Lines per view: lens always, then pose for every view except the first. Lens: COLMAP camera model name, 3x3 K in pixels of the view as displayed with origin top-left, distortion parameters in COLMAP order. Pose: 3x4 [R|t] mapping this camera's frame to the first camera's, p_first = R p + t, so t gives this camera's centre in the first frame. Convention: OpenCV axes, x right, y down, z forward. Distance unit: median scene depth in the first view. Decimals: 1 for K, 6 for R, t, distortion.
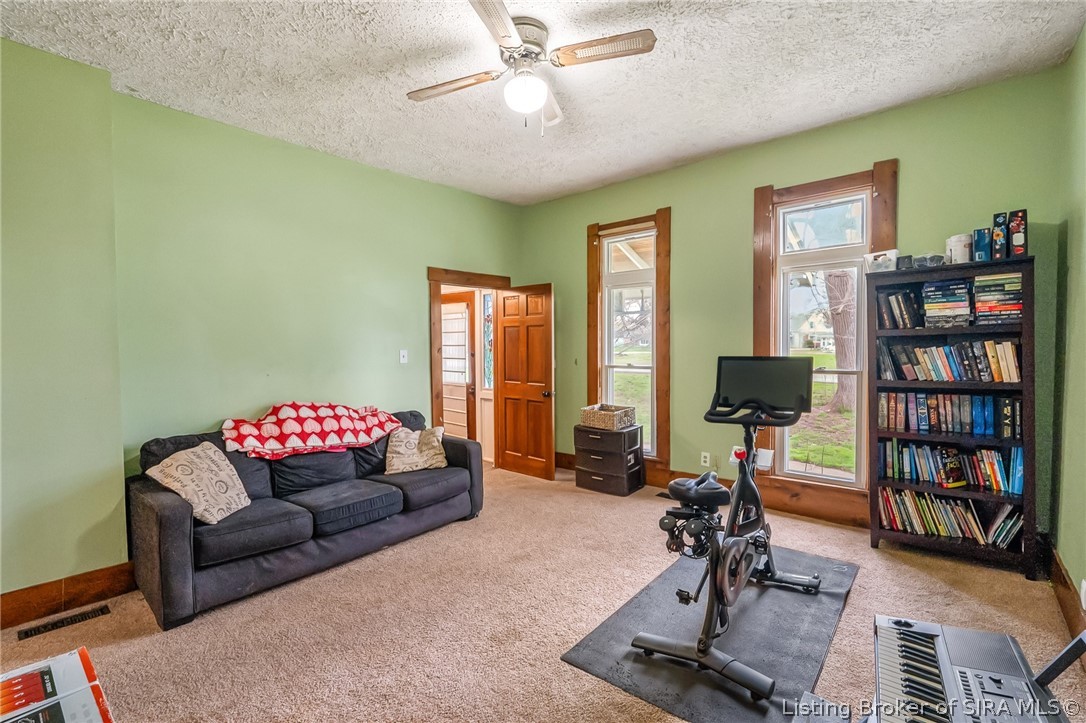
lens RADIAL K [[489.9, 0, 545.4], [0, 489.9, 357.0], [0, 0, 1]] dist [-0.013190, -0.000360]
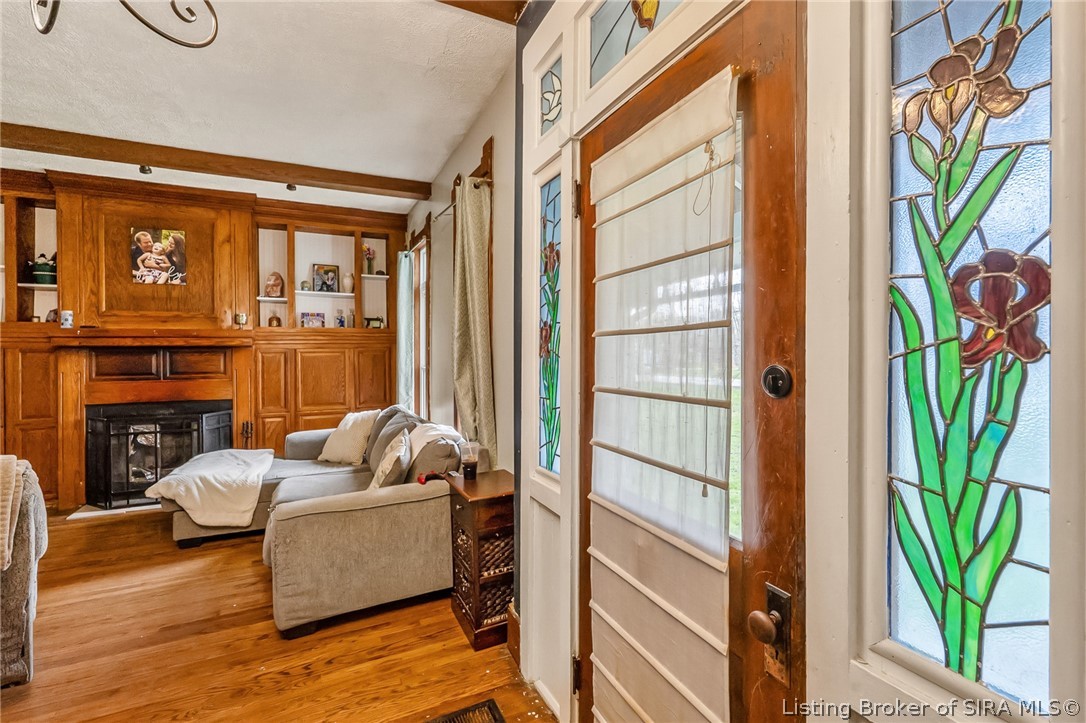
lens RADIAL K [[489.9, 0, 540.8], [0, 489.9, 357.3], [0, 0, 1]] dist [-0.013190, -0.000360]
pose [[0.911537, 0.011037, -0.411069, -0.247171], [-0.019874, 0.999654, -0.017231, -0.013484], [0.410736, 0.023877, 0.911441, 1.325404]]
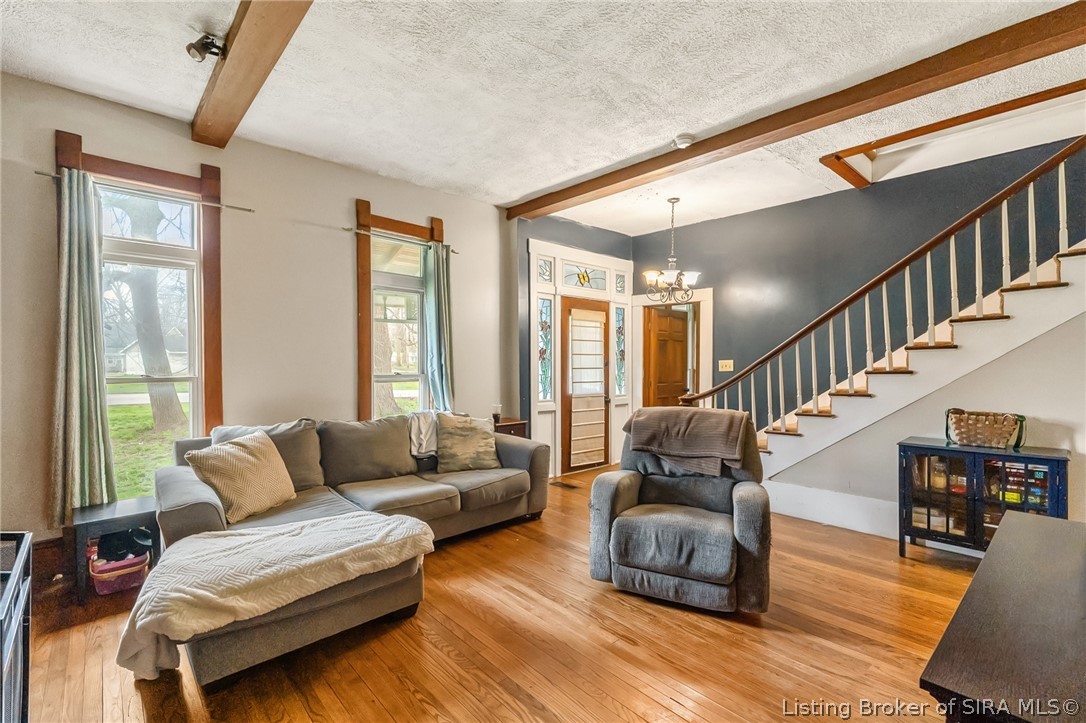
lens RADIAL K [[489.9, 0, 542.2], [0, 489.9, 357.5], [0, 0, 1]] dist [-0.013190, -0.000360]
pose [[0.121098, 0.018075, 0.992476, -1.898483], [0.027089, 0.999402, -0.021506, 0.000620], [-0.992271, 0.029489, 0.120536, 1.612244]]
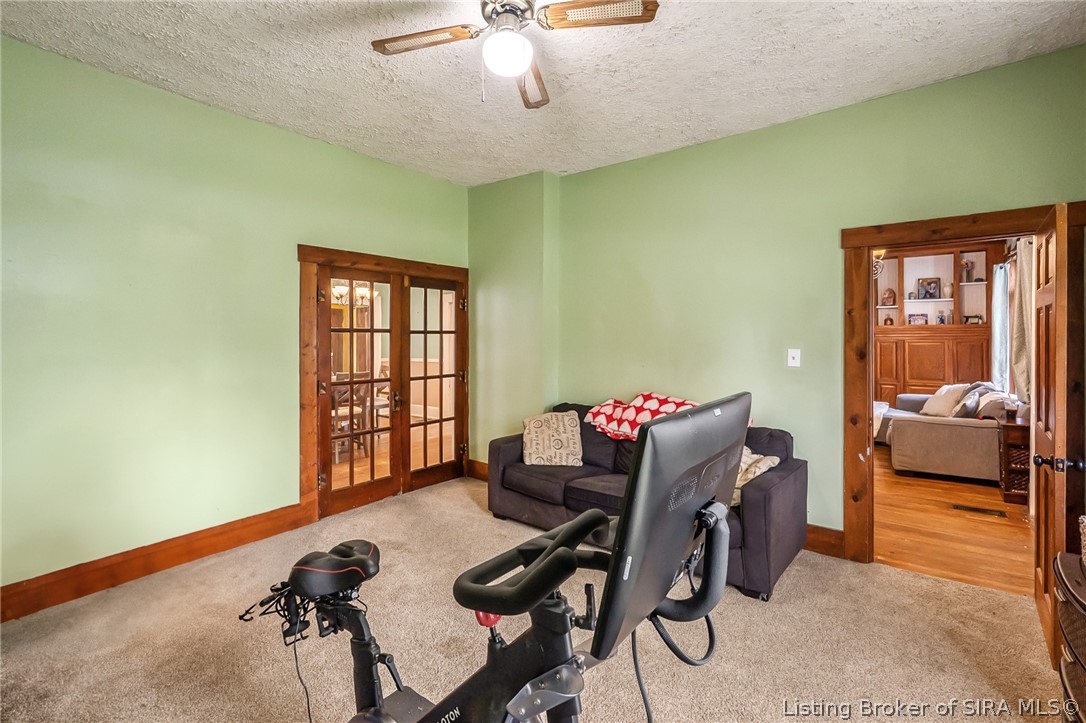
lens RADIAL K [[489.9, 0, 529.6], [0, 489.9, 335.7], [0, 0, 1]] dist [-0.013190, -0.000360]
pose [[0.024558, 0.008442, -0.999663, 0.544774], [-0.029868, 0.999524, 0.007708, -0.034597], [0.999252, 0.029668, 0.024798, 0.682967]]
